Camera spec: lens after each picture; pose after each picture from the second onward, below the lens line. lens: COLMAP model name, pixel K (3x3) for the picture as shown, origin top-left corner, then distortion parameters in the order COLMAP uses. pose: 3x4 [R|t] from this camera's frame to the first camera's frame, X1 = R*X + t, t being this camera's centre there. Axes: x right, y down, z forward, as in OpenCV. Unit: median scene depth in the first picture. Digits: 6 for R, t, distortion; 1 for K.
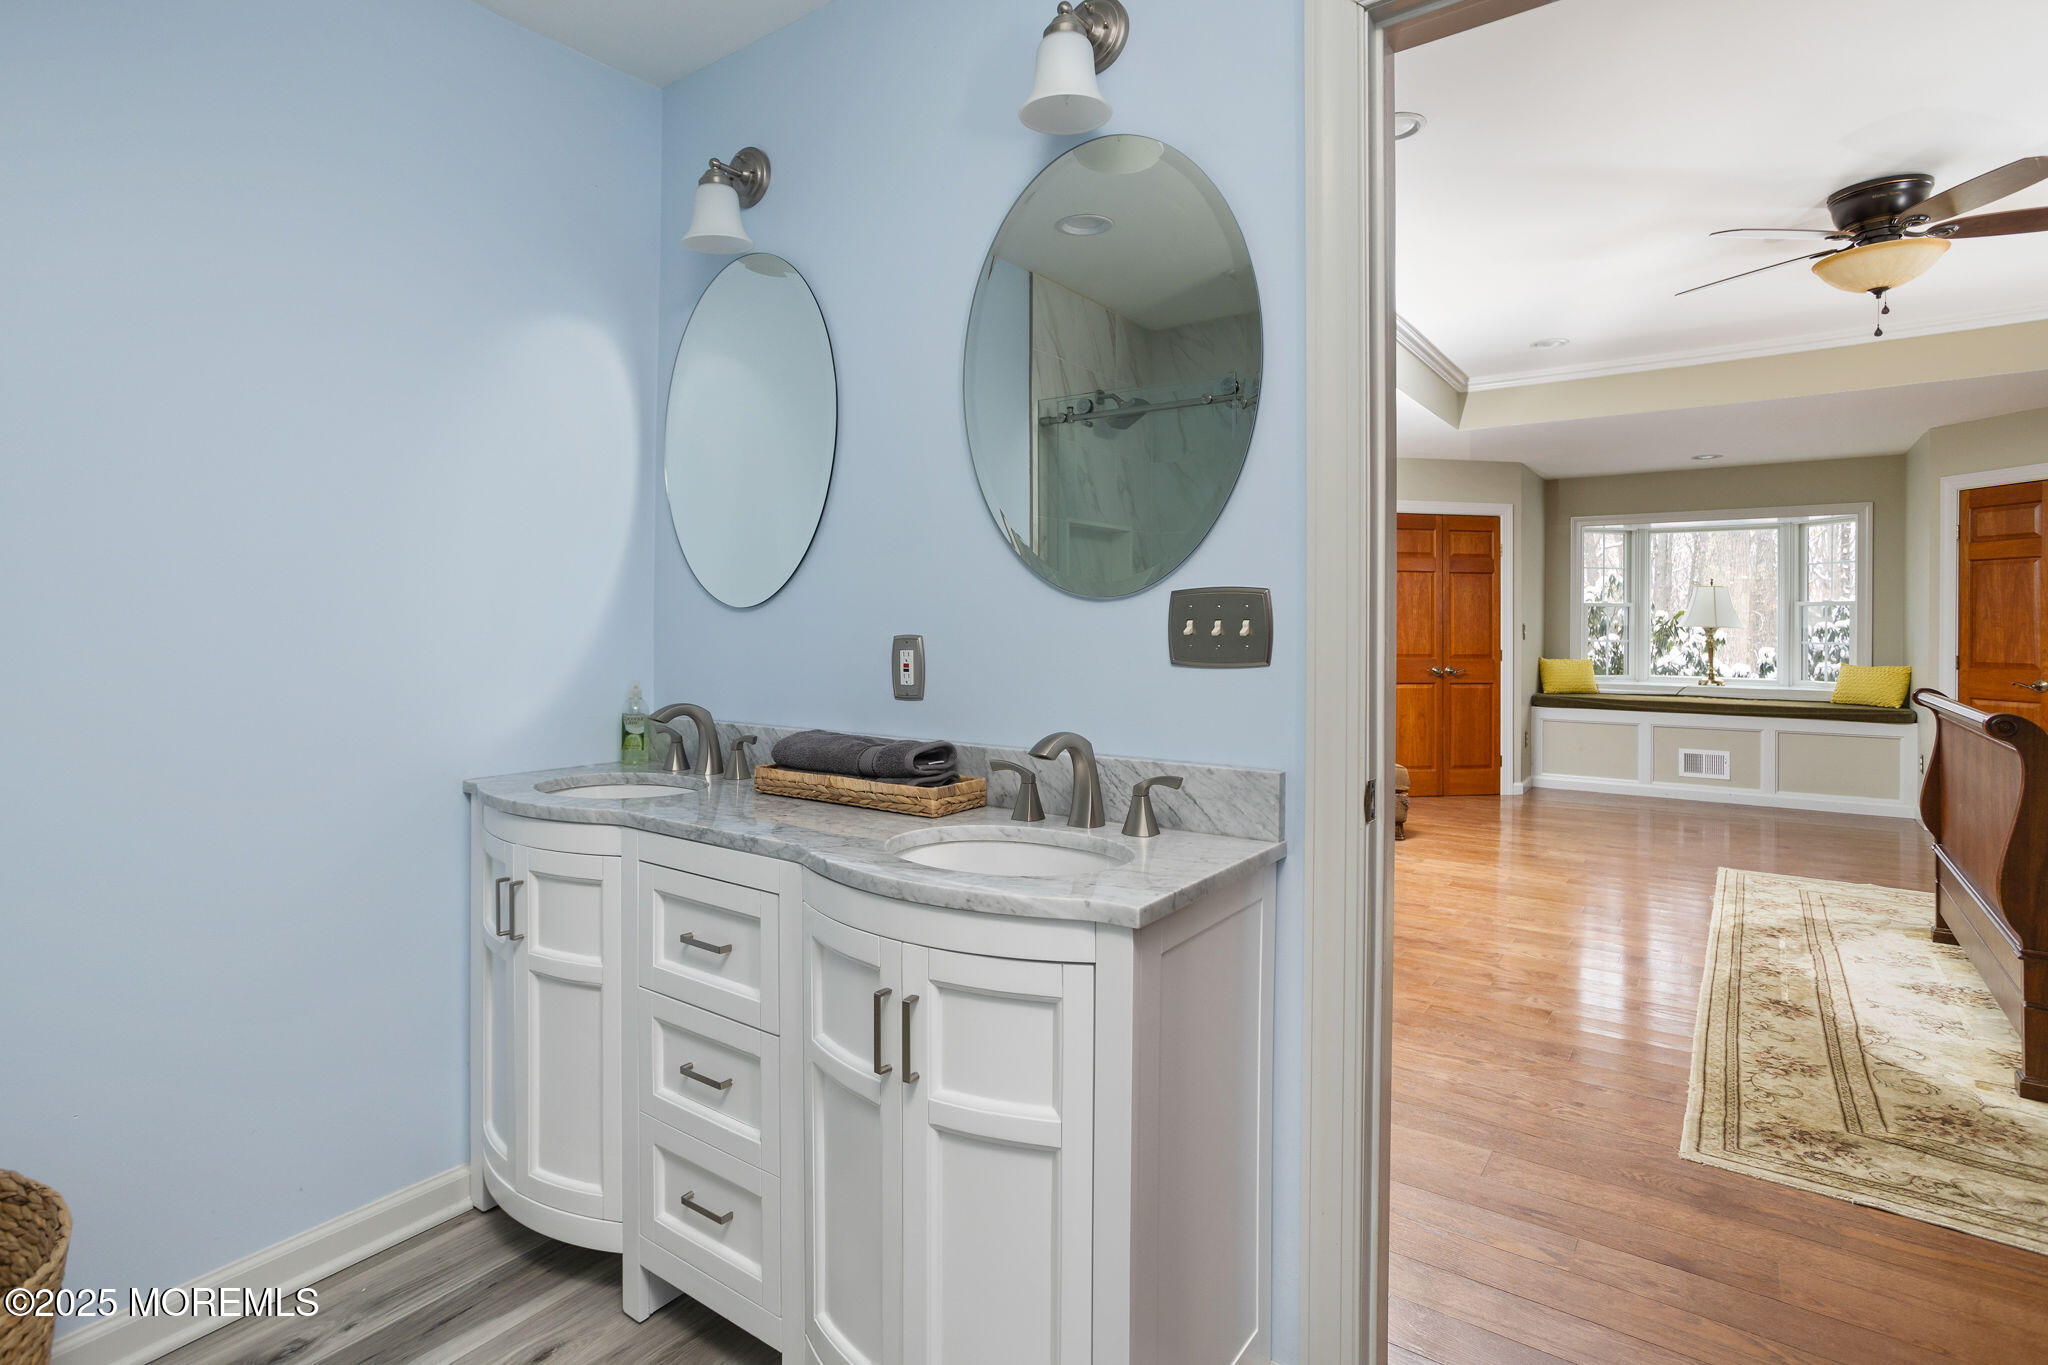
lens RADIAL K [[1012.8, 0, 1013.0], [0, 1012.8, 625.8], [0, 0, 1]] dist [-0.026080, 0.002590]
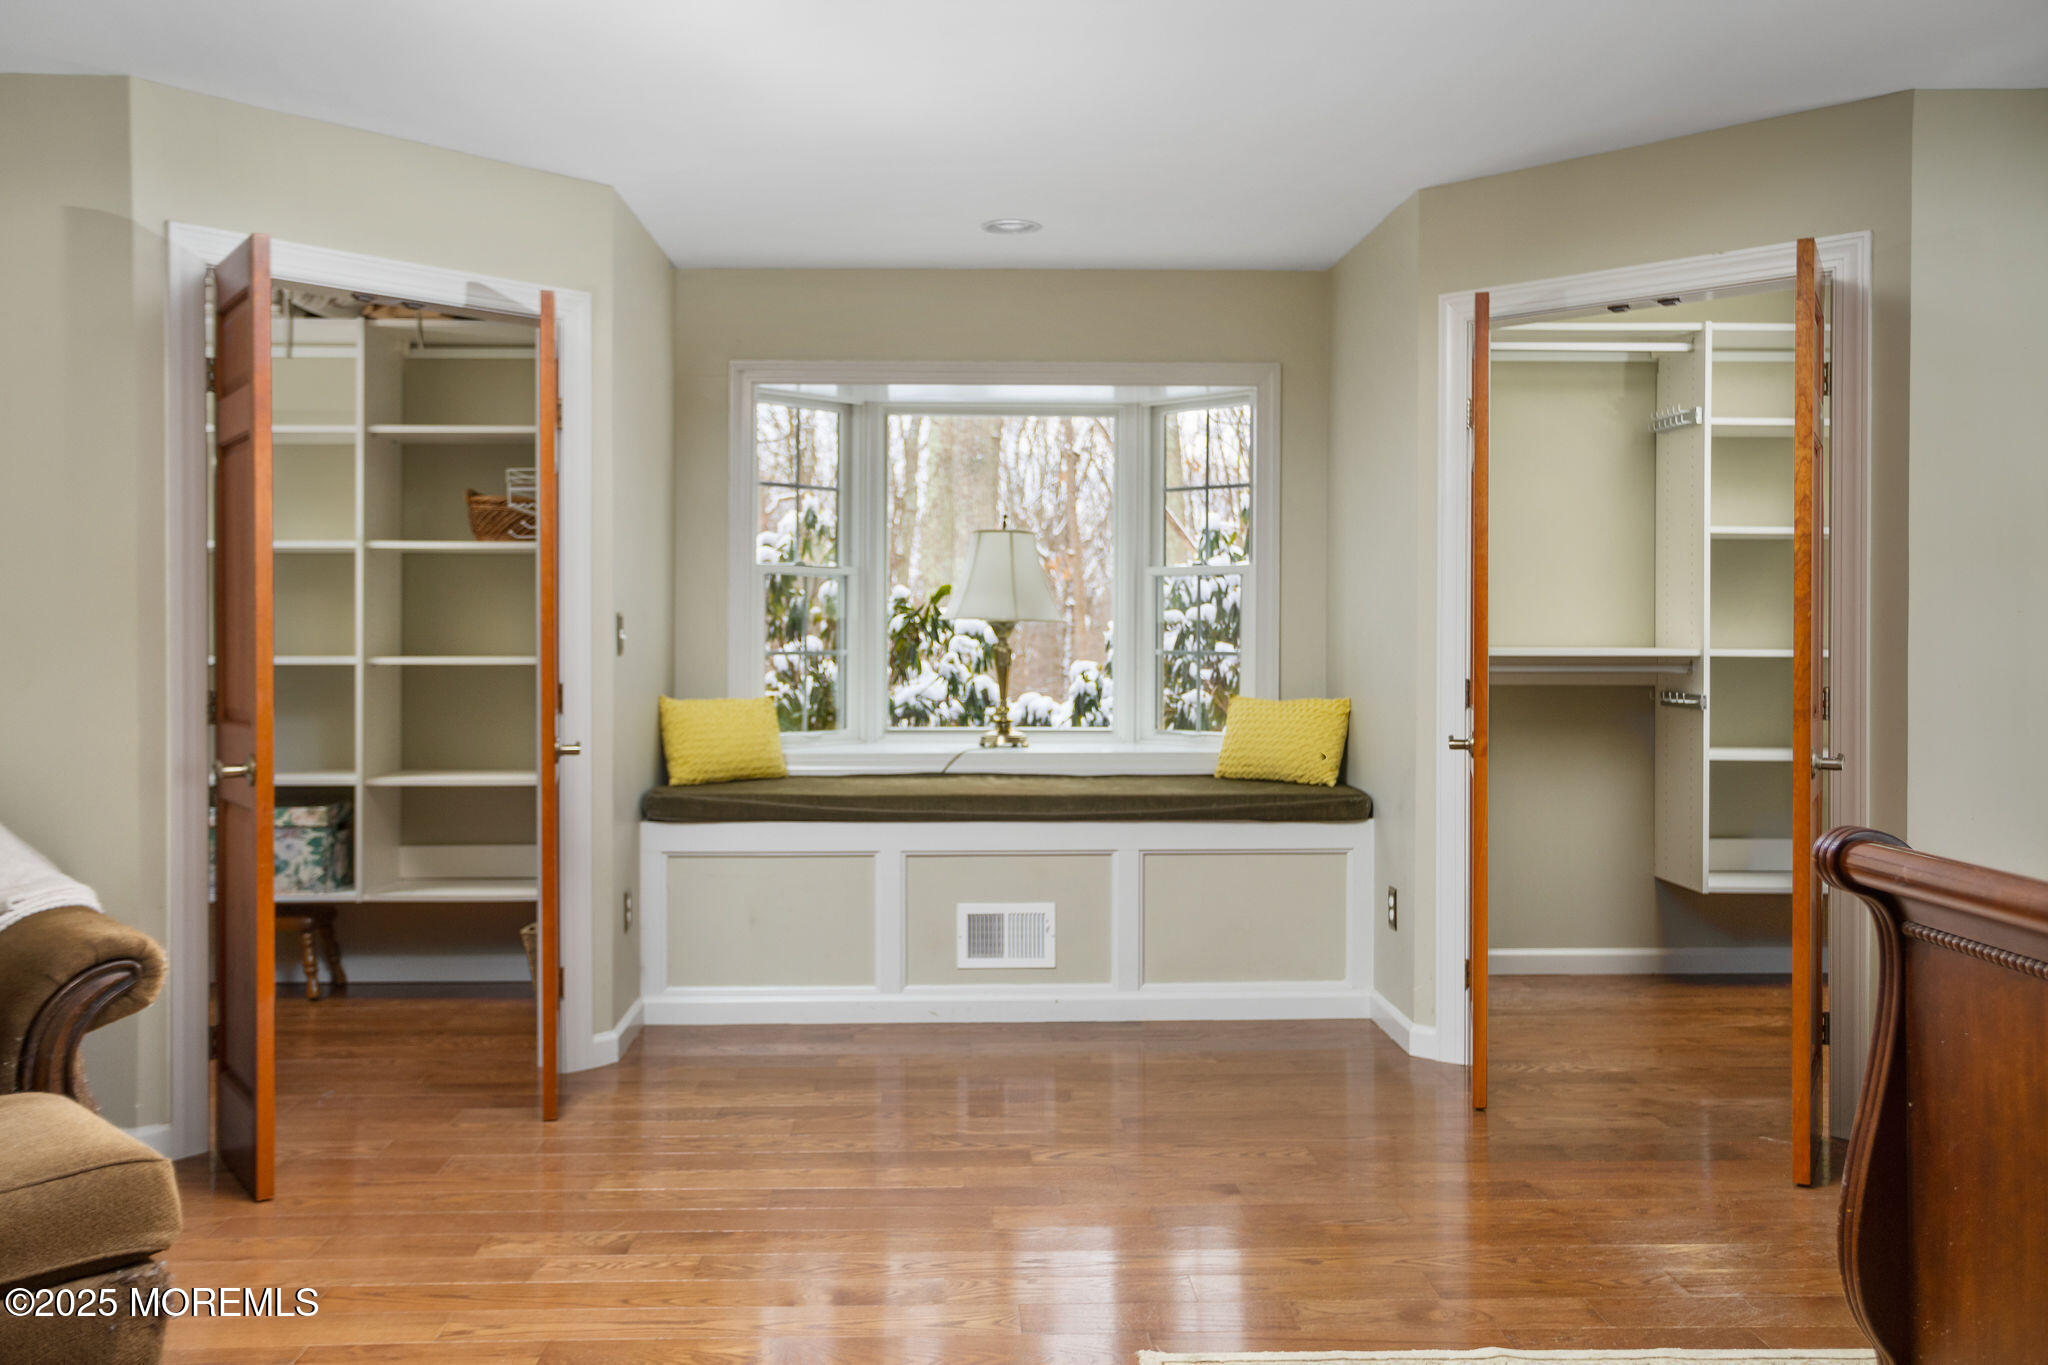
lens RADIAL K [[1720.4, 0, 1022.1], [0, 1720.4, 666.9], [0, 0, 1]] dist [0.007871, 0.001410]
pose [[0.784512, -0.016965, 0.619882, 0.206257], [0.001224, 0.999666, 0.025810, 0.002321], [-0.620112, -0.019489, 0.784271, 0.360586]]
